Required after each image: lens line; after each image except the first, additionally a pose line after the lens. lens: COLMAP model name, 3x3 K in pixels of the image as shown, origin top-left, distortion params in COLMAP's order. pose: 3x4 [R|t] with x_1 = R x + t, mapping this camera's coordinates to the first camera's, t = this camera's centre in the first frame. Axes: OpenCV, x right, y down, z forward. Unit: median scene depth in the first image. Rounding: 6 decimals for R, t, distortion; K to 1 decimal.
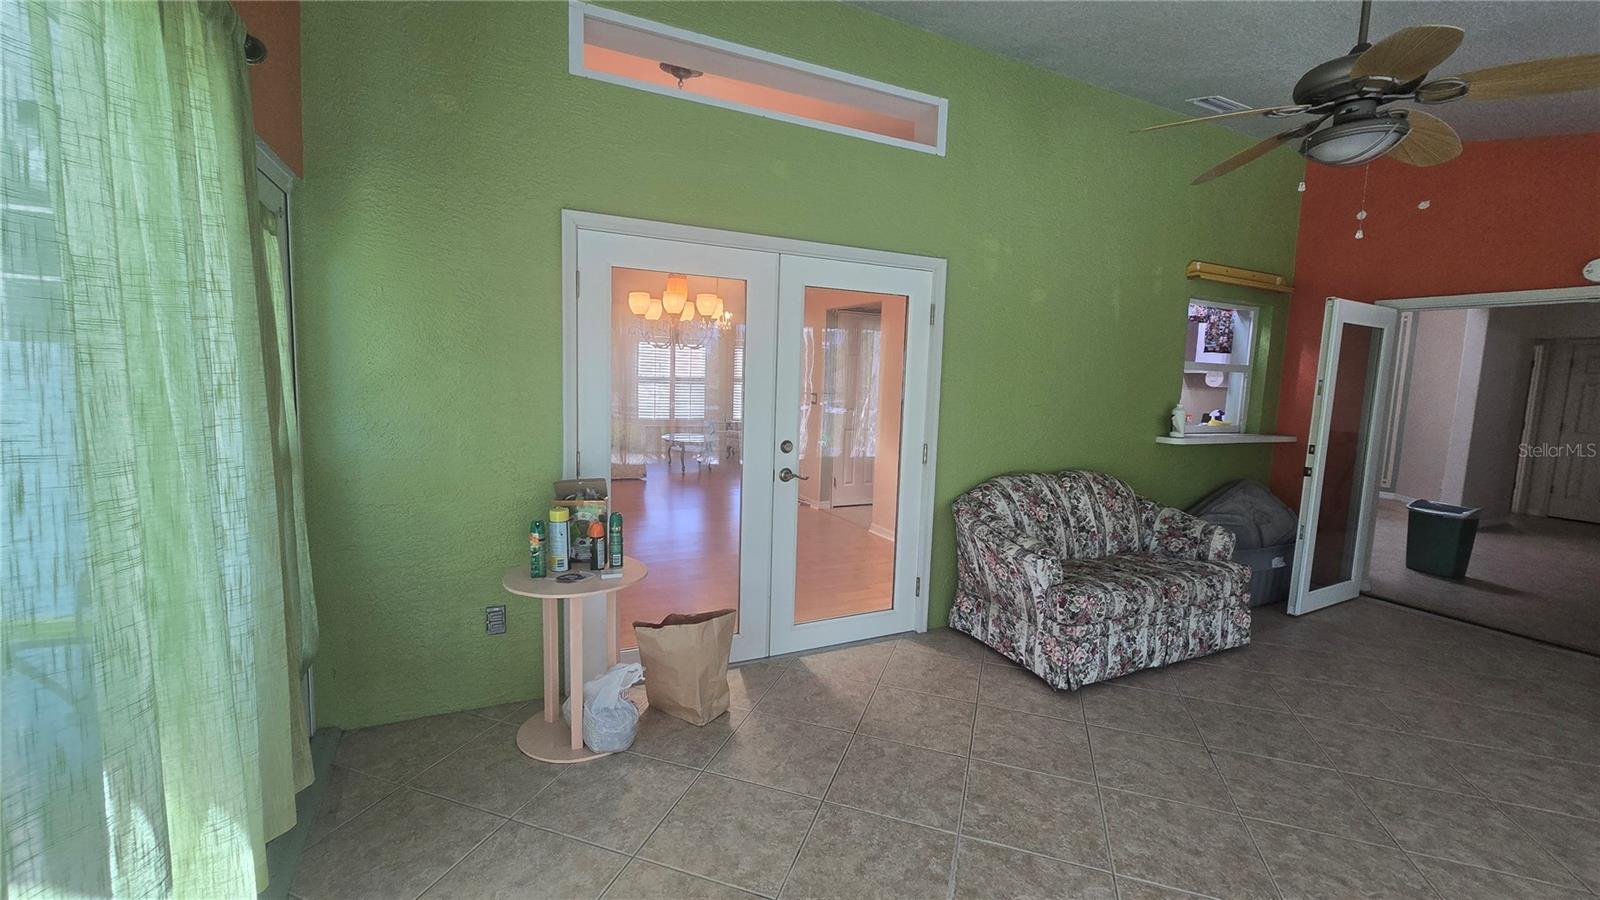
lens RADIAL K [[656.1, 0, 799.4], [0, 656.1, 444.3], [0, 0, 1]] dist [-0.005546, 0.001286]
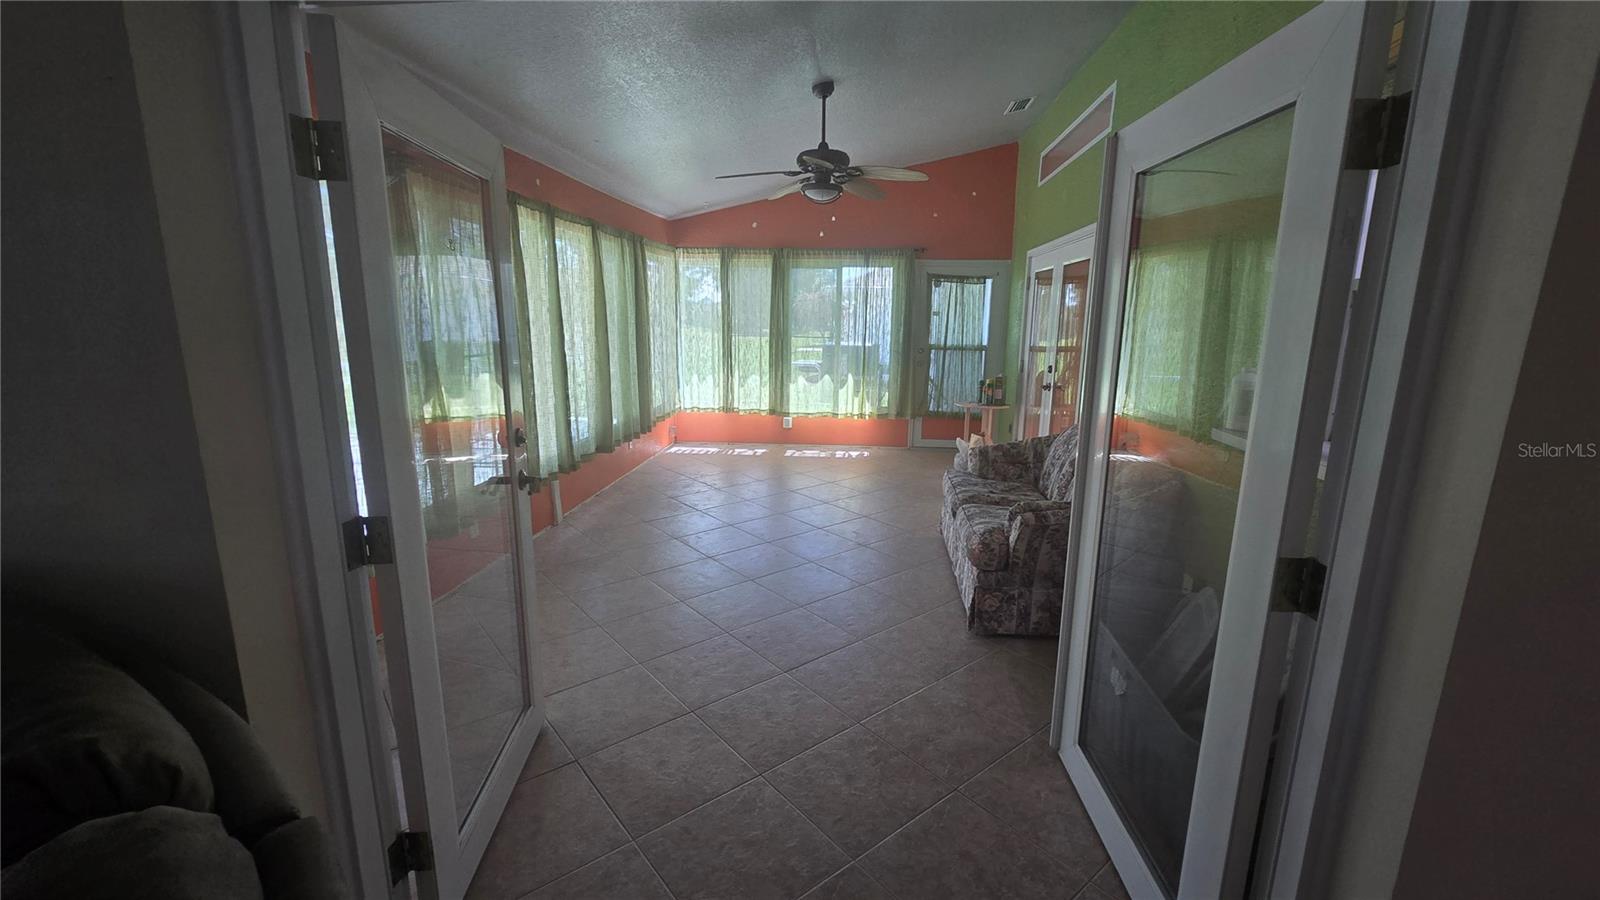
lens RADIAL K [[656.1, 0, 807.5], [0, 656.1, 448.3], [0, 0, 1]] dist [-0.005546, 0.001286]
pose [[-0.520820, 0.134694, -0.842973, 1.565347], [-0.125149, 0.964757, 0.231475, -0.100268], [0.844443, 0.226054, -0.485608, 1.240177]]
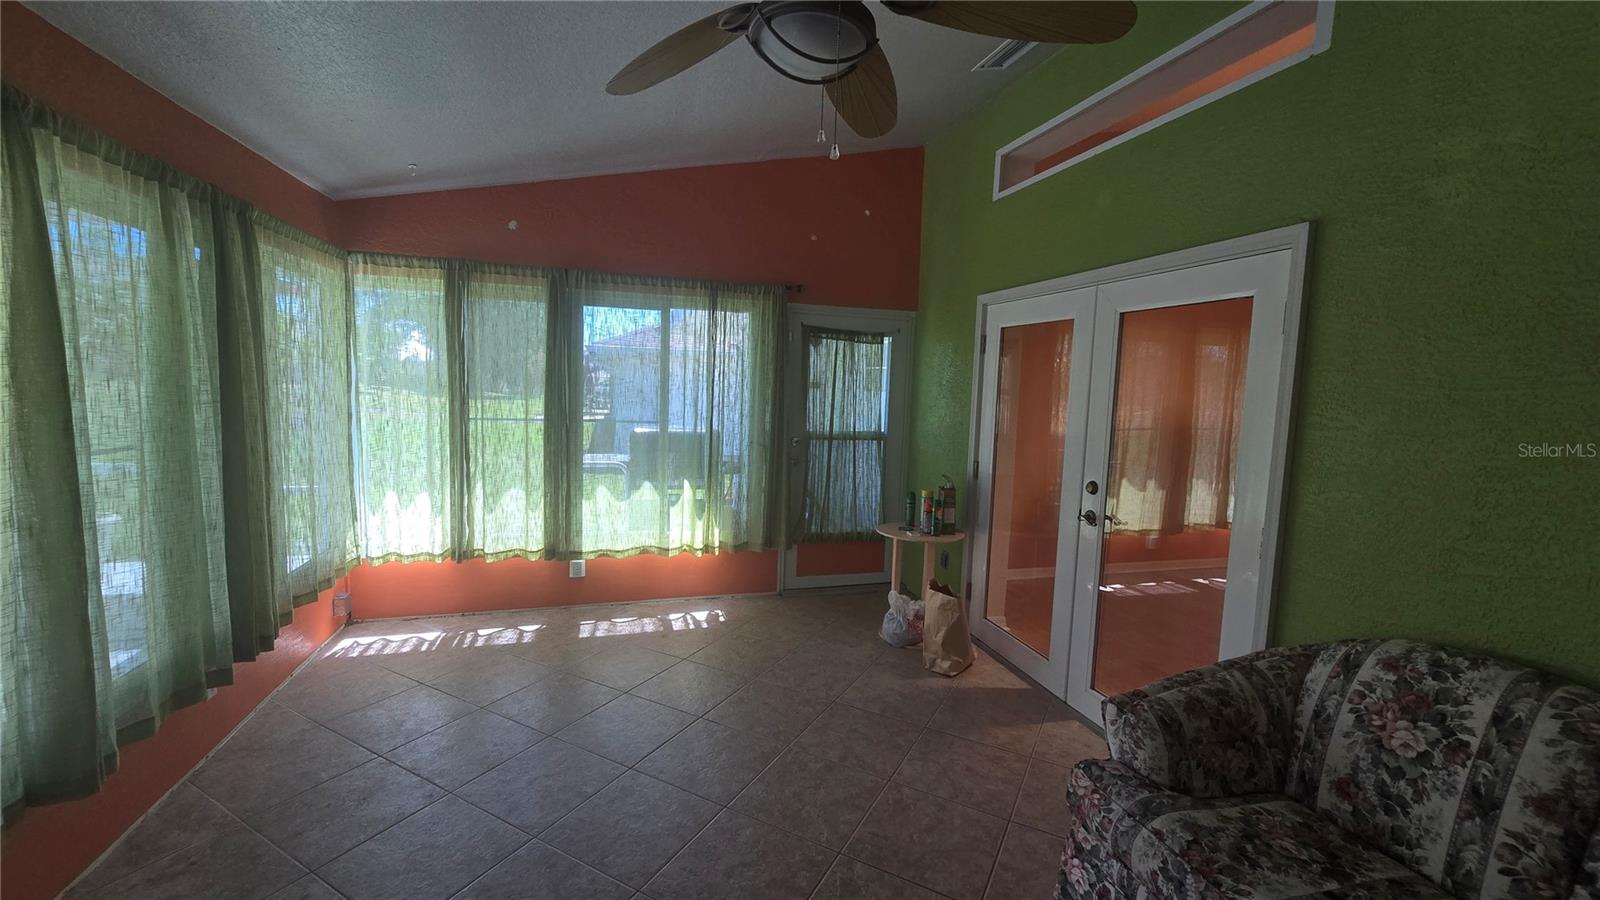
lens RADIAL K [[656.1, 0, 801.8], [0, 656.1, 444.3], [0, 0, 1]] dist [-0.005546, 0.001286]
pose [[-0.166649, 0.054181, -0.984527, 0.904600], [-0.147078, 0.985953, 0.079155, -0.065543], [0.974985, 0.157993, -0.156340, 0.686284]]
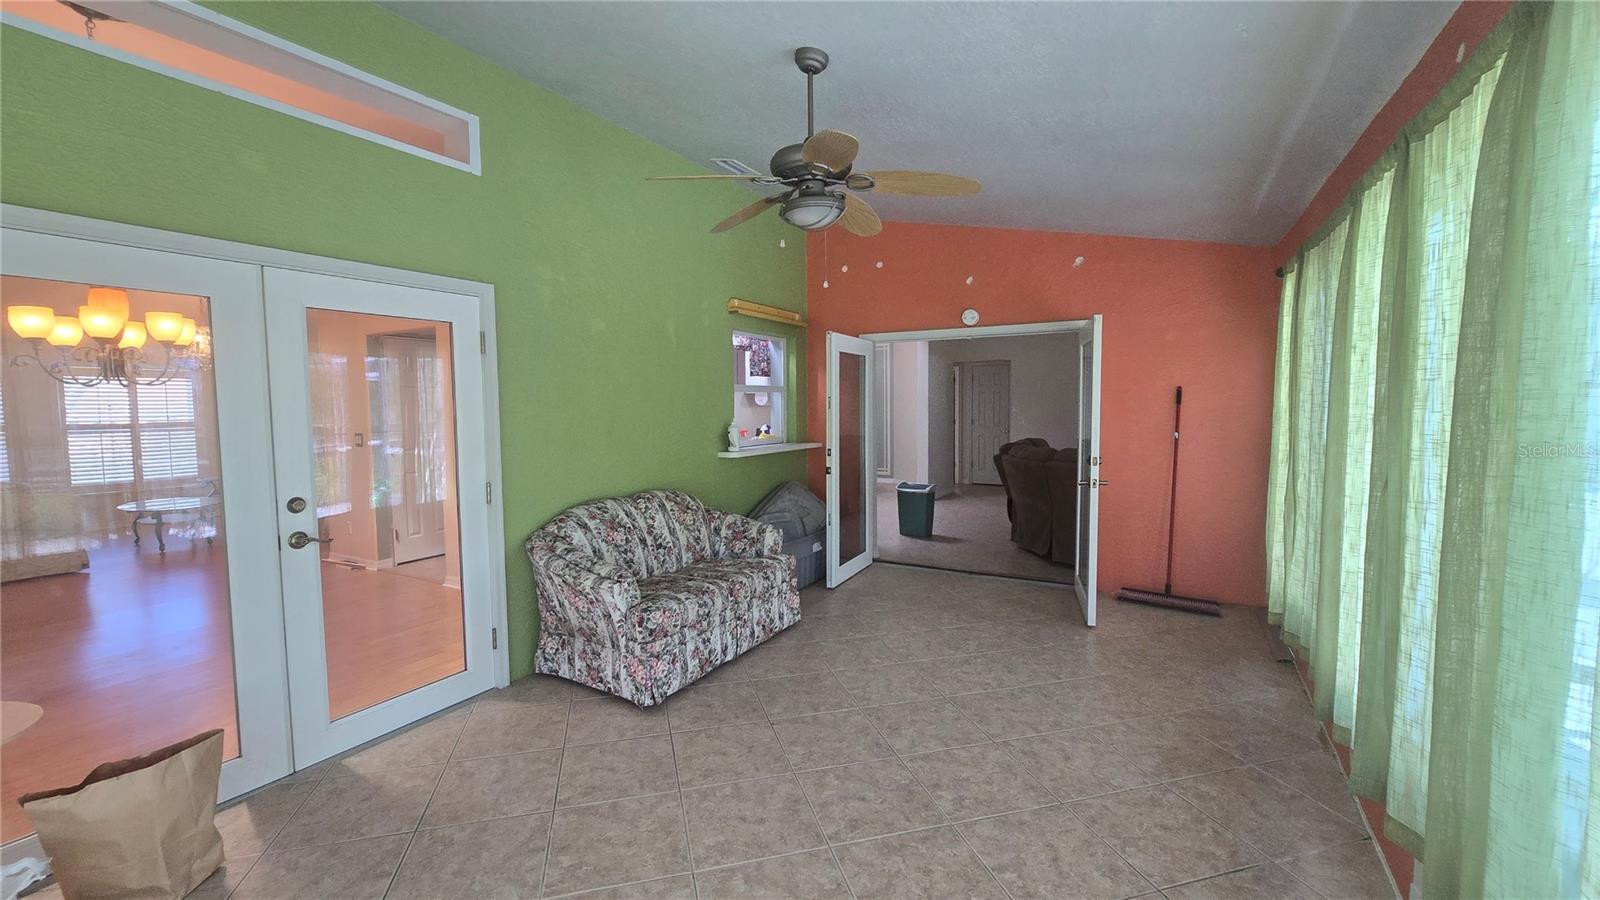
lens RADIAL K [[656.1, 0, 794.9], [0, 656.1, 443.3], [0, 0, 1]] dist [-0.005546, 0.001286]
pose [[0.830818, -0.075367, 0.551417, 0.048631], [0.097401, 0.995187, -0.010733, -0.003011], [-0.547955, 0.062625, 0.834161, -0.008886]]
